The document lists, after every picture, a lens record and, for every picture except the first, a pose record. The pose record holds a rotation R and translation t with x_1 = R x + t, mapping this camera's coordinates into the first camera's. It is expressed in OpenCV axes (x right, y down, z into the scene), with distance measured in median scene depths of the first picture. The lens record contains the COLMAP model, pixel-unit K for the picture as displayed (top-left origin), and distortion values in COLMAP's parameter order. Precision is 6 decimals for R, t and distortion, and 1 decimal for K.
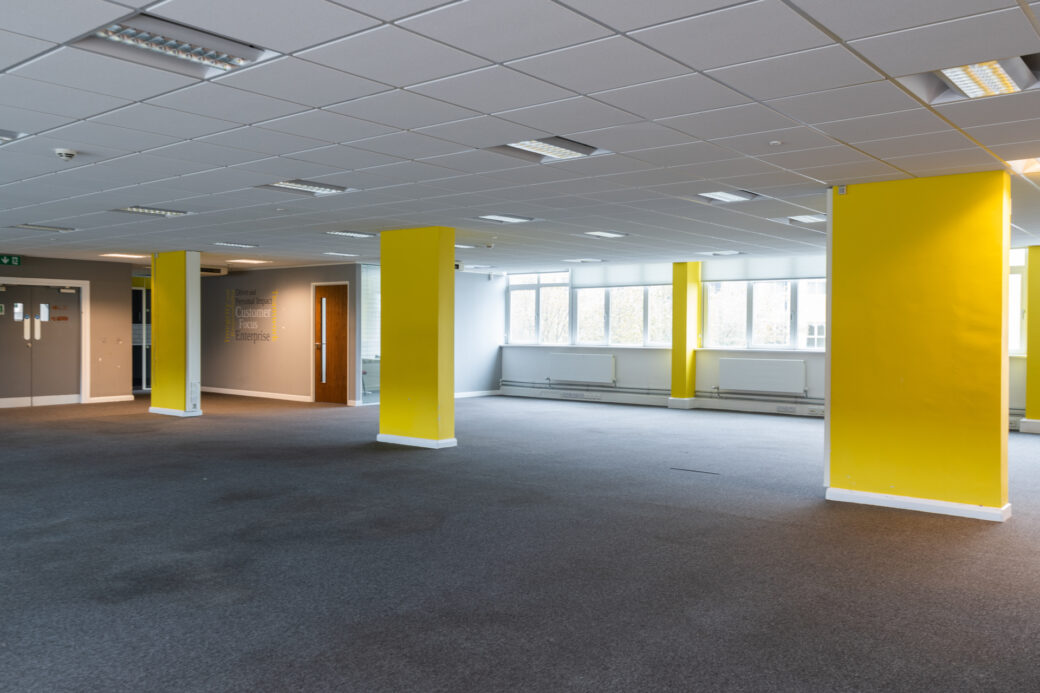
lens RADIAL K [[859.5, 0, 518.5], [0, 859.5, 343.9], [0, 0, 1]] dist [0.017358, 0.001643]
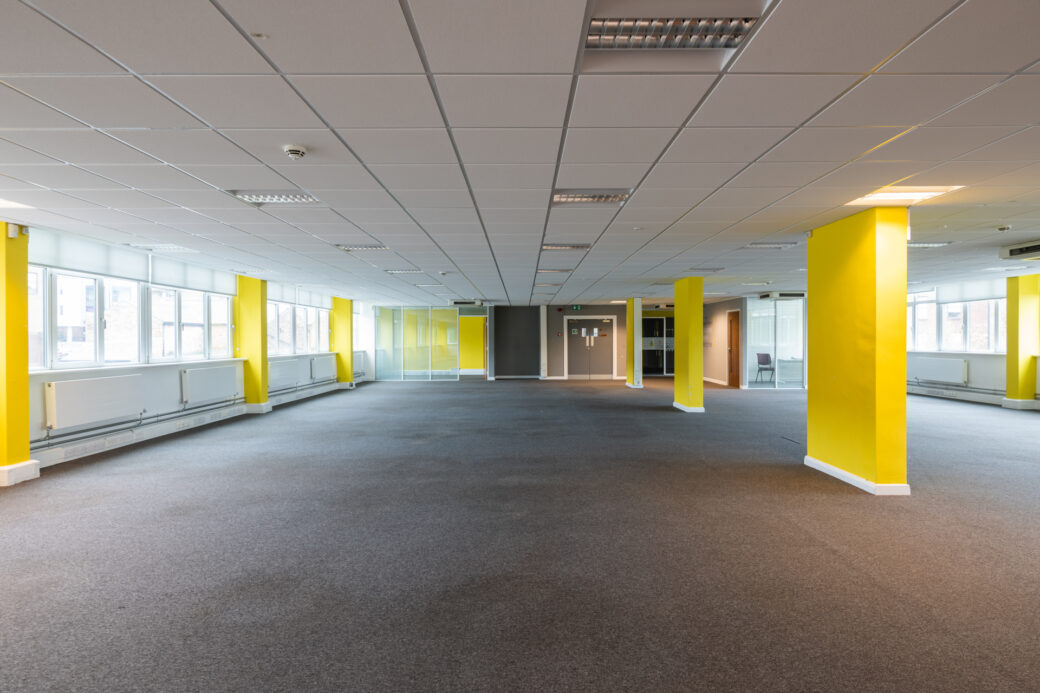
lens RADIAL K [[564.4, 0, 517.5], [0, 564.4, 344.7], [0, 0, 1]] dist [0.003452, -0.001406]
pose [[0.634140, -0.001328, -0.773217, 0.337936], [-0.005099, 0.999970, -0.005899, 0.000268], [0.773202, 0.007684, 0.634114, 0.039035]]
